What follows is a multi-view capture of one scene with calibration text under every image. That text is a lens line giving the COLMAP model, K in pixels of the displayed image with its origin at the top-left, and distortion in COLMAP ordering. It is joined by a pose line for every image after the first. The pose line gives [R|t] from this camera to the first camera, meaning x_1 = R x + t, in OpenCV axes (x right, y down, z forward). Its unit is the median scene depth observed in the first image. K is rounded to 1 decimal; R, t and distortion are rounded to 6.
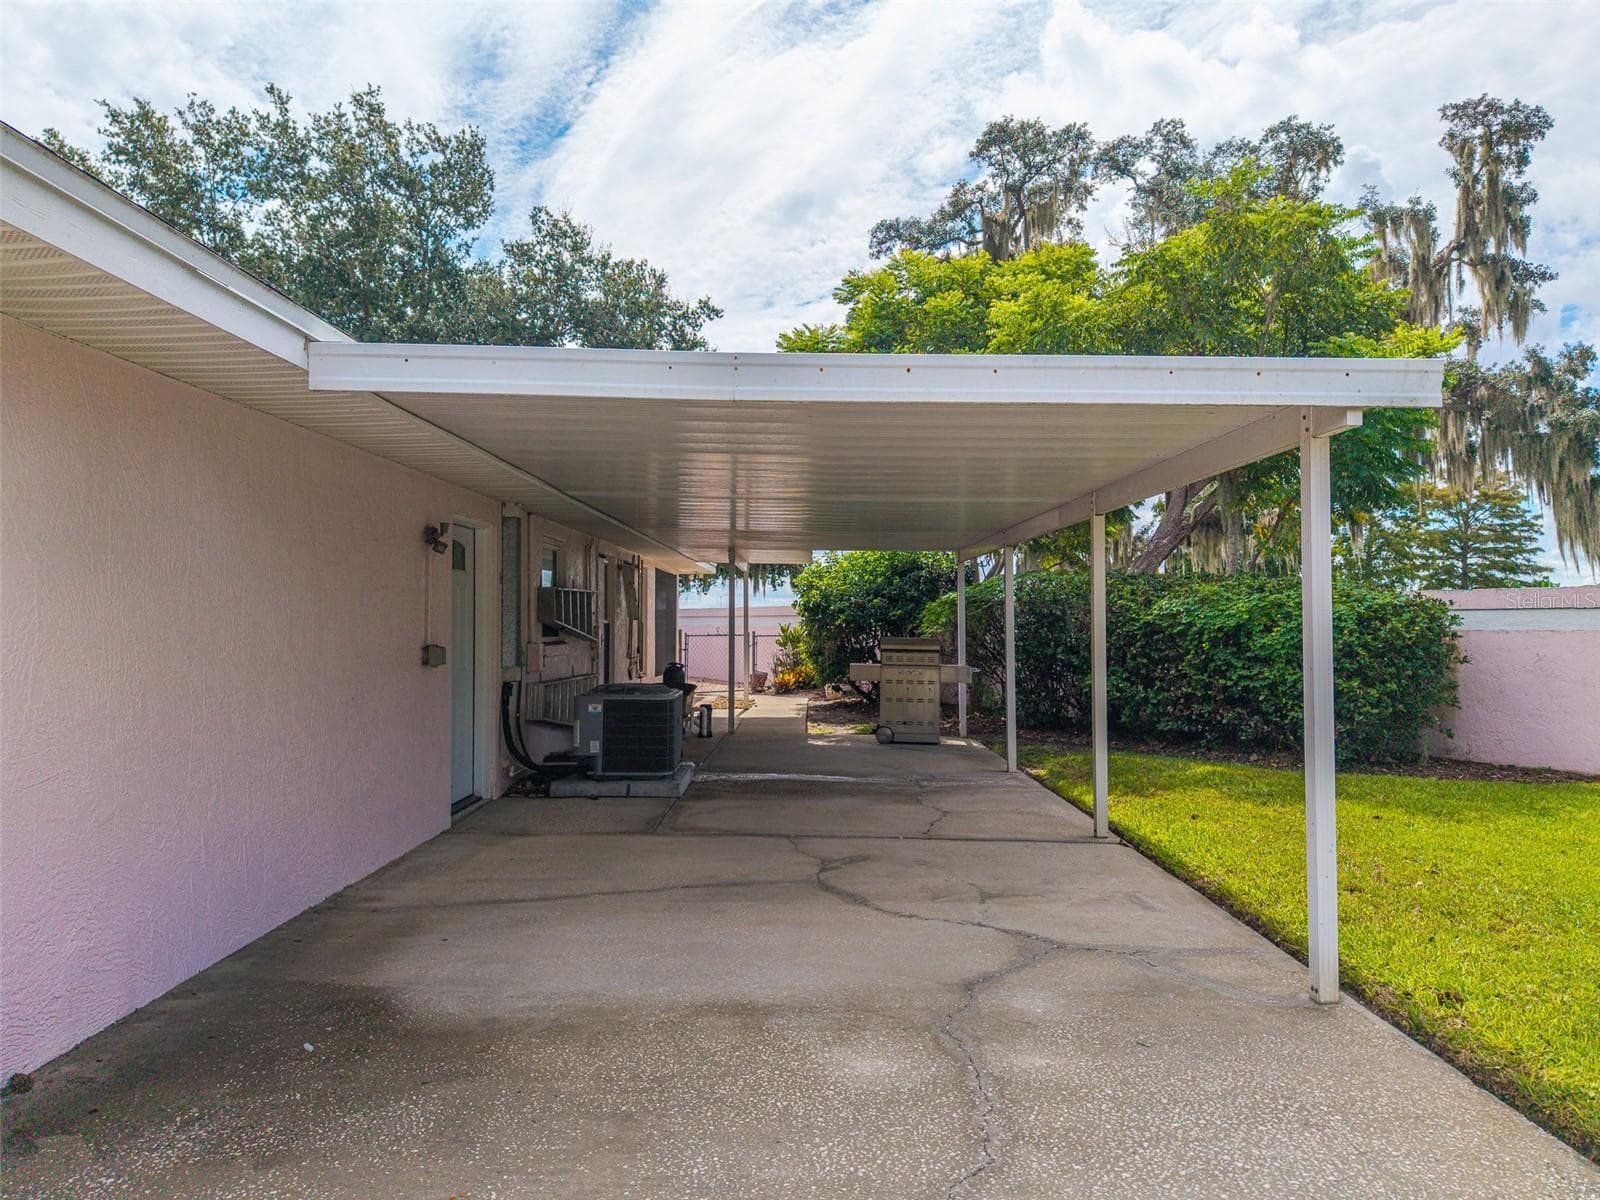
lens RADIAL K [[1049.4, 0, 800.0], [0, 1049.4, 600.0], [0, 0, 1]] dist [-0.010549, 0.002329]
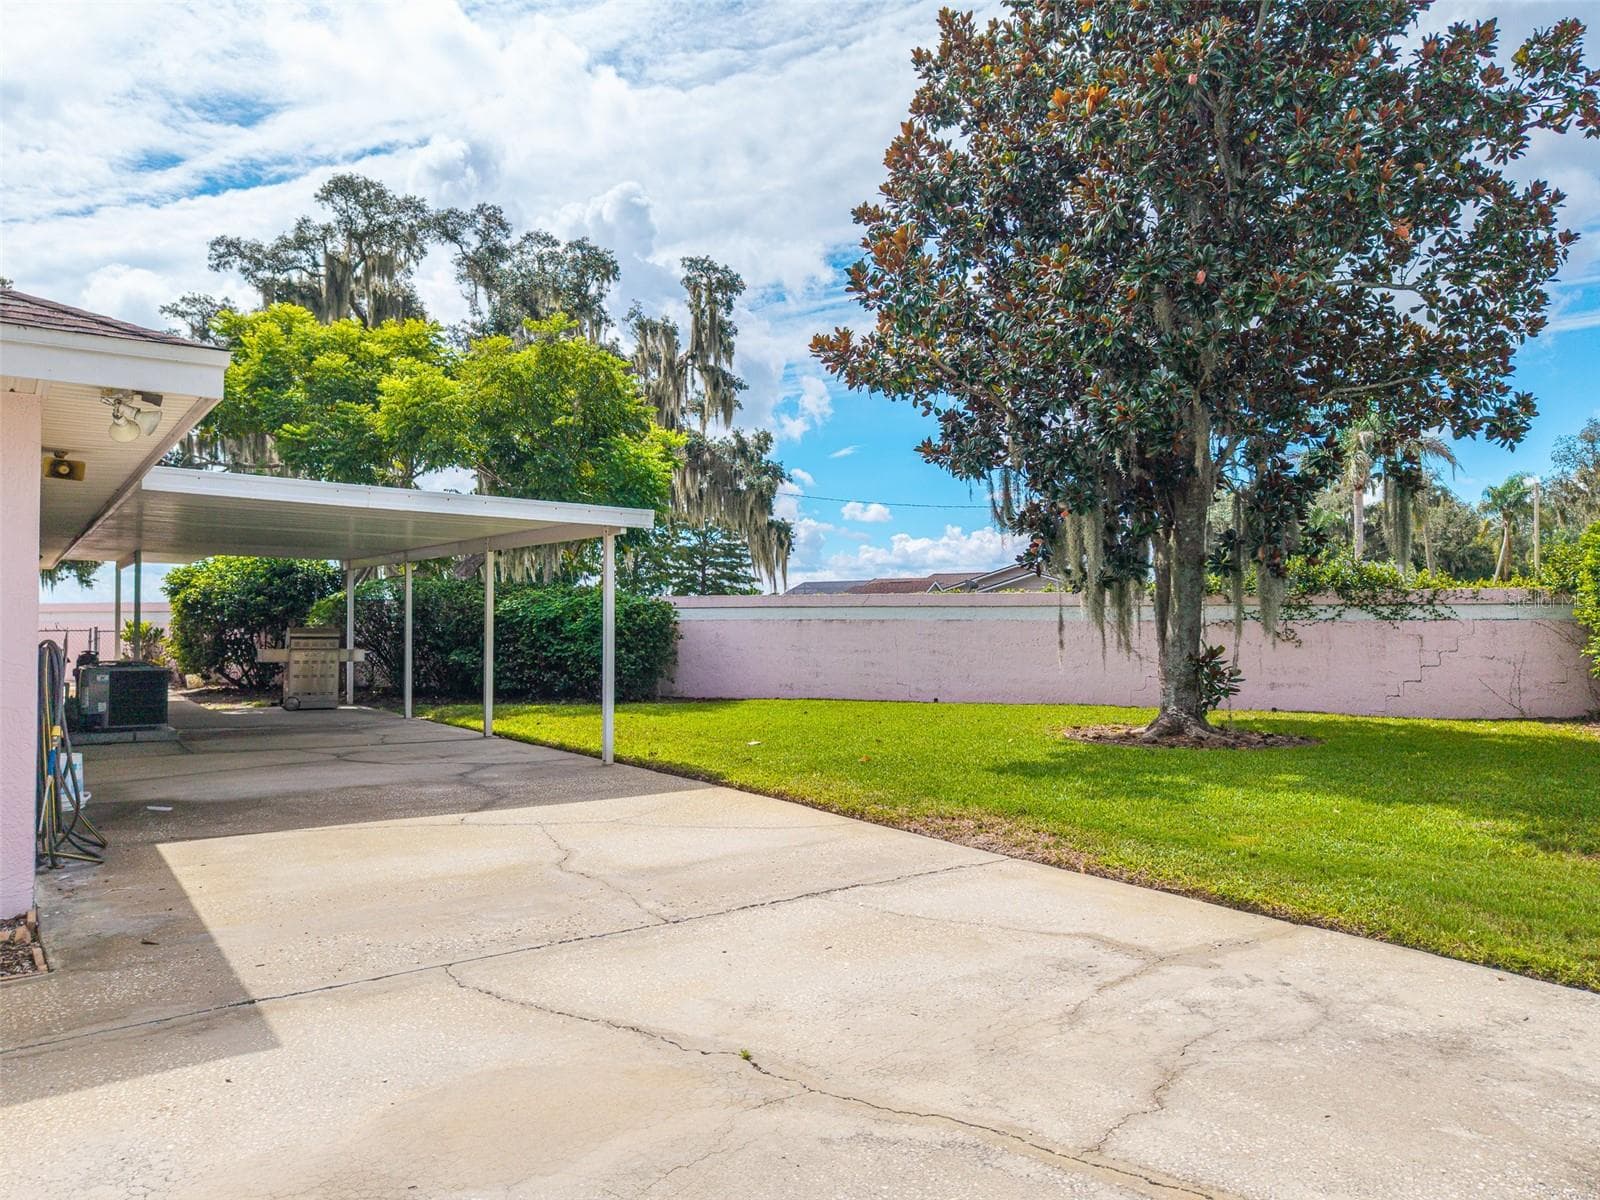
lens RADIAL K [[1057.4, 0, 800.0], [0, 1057.4, 600.0], [0, 0, 1]] dist [0.097574, -0.145064]
pose [[0.795403, 0.011547, 0.605971, -0.130504], [-0.011823, 0.999924, -0.003534, -0.000085], [-0.605966, -0.004354, 0.795479, -0.249278]]
